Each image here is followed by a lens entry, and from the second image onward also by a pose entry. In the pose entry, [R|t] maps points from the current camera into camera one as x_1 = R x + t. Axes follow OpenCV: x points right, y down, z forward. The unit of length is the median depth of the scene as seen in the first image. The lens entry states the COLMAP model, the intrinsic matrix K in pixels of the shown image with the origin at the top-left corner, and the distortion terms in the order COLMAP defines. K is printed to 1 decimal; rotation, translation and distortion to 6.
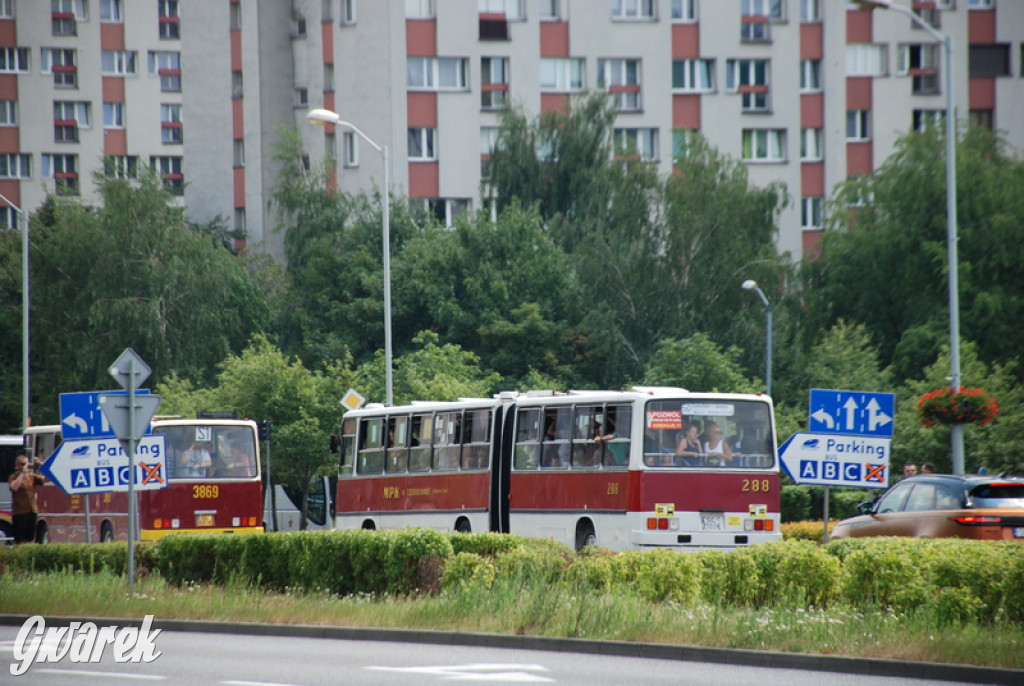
lens RADIAL K [[6947.2, 0, 512.0], [0, 6947.2, 343.0], [0, 0, 1]] dist [4.409739, -24.478436]
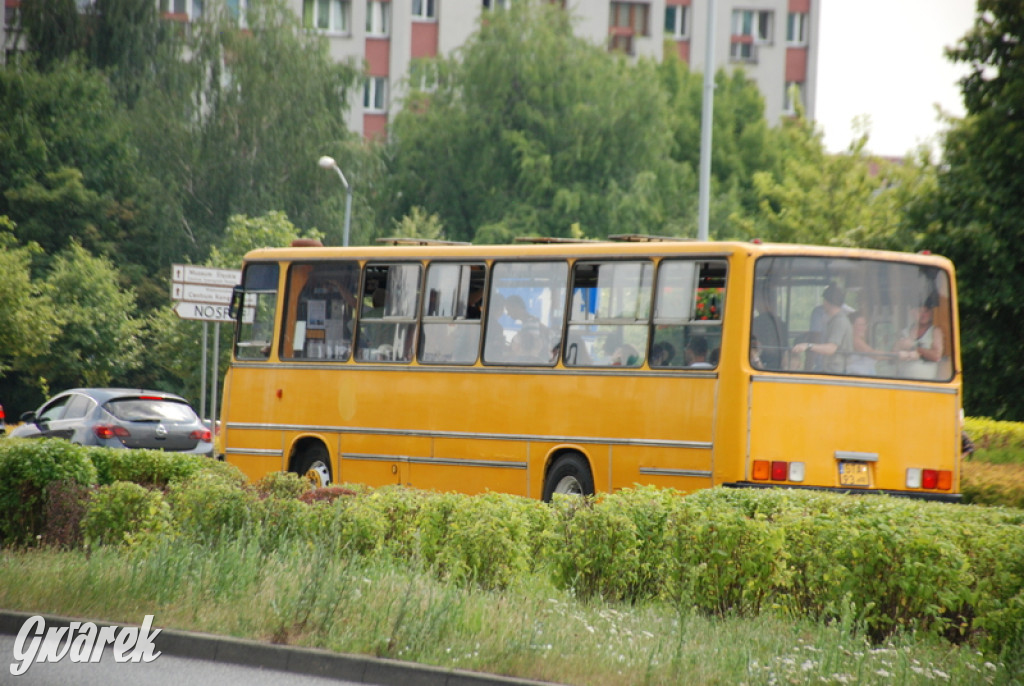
lens RADIAL K [[6619.9, 0, 512.0], [0, 6619.9, 343.0], [0, 0, 1]] dist [3.869327, -14.238725]
pose [[0.995342, 0.056479, 0.078134, -0.006633], [-0.057627, 0.998260, 0.012516, 0.002378], [-0.077292, -0.016960, 0.996864, 0.141540]]
